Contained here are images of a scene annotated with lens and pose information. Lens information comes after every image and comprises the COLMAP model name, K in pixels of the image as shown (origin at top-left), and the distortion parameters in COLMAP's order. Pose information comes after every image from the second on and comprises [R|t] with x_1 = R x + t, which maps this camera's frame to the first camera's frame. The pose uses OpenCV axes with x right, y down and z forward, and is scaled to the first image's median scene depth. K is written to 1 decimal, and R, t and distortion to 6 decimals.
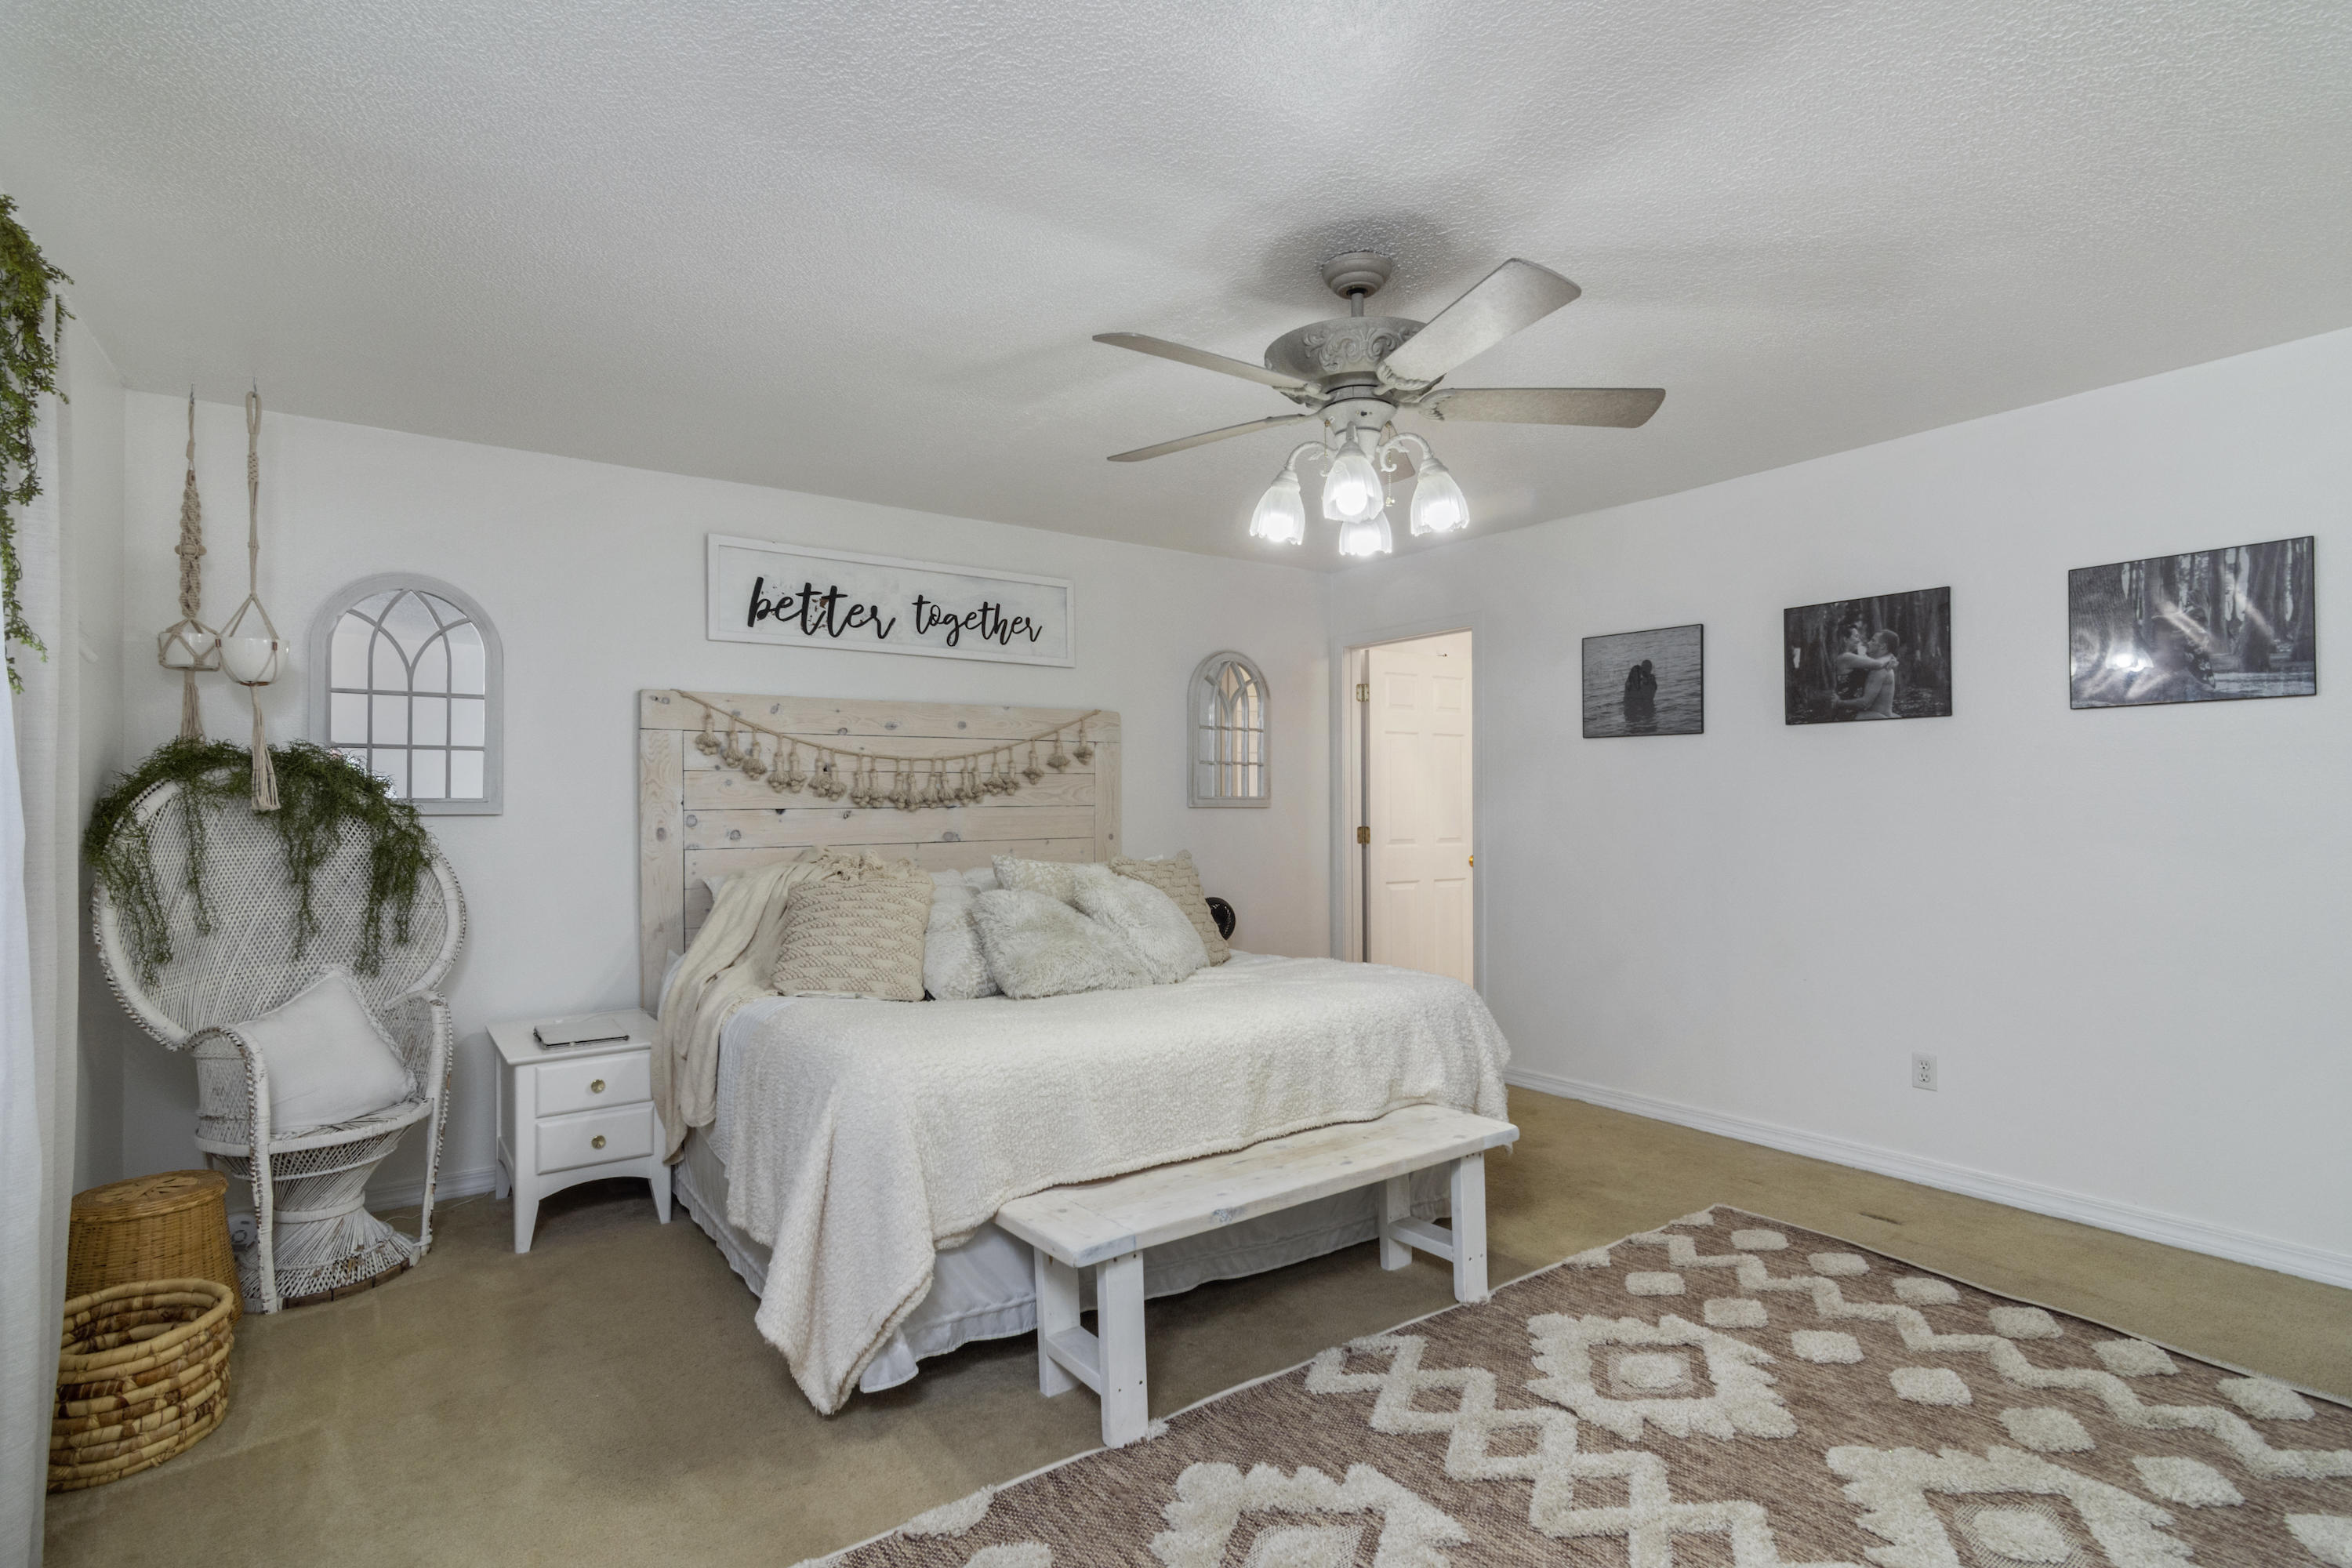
lens RADIAL K [[1133.6, 0, 1149.9], [0, 1133.6, 777.6], [0, 0, 1]] dist [-0.002402, 0.000662]
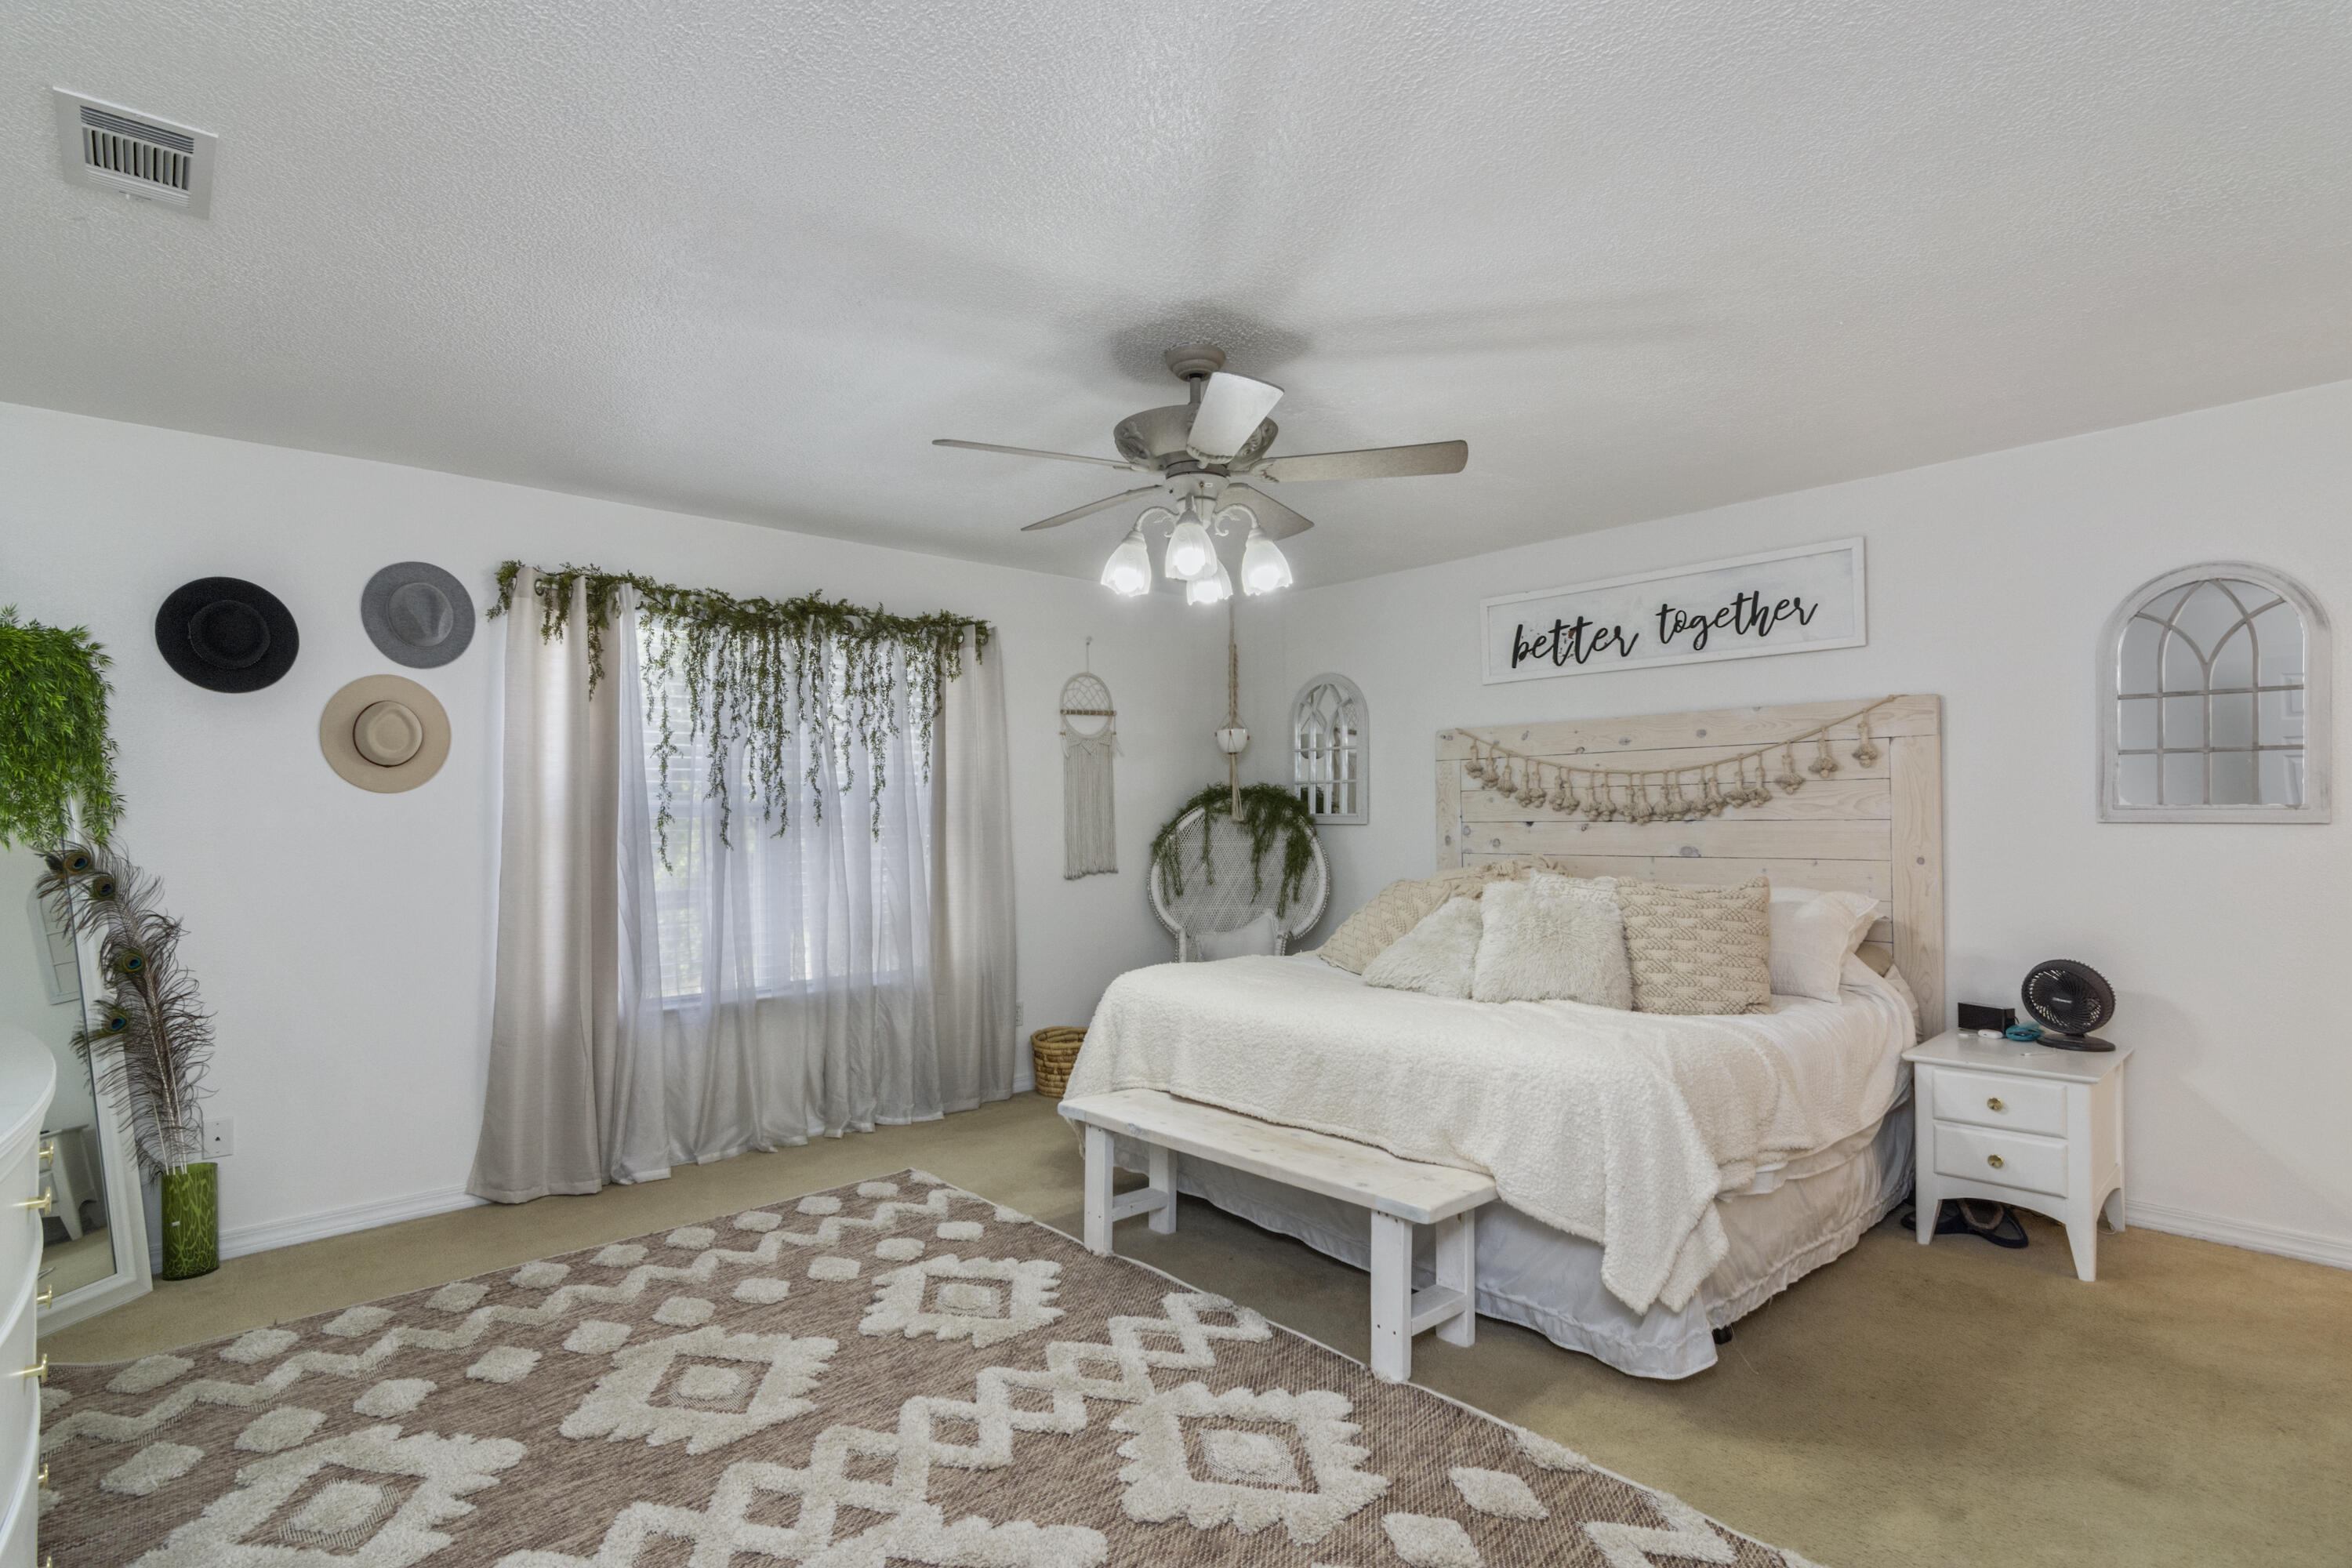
lens RADIAL K [[1133.6, 0, 1149.9], [0, 1133.6, 777.6], [0, 0, 1]] dist [-0.002402, 0.000662]
pose [[0.111166, -0.030536, -0.993333, 0.769667], [0.028336, 0.999219, -0.027546, 0.003583], [0.993398, -0.025085, 0.111945, 0.476412]]
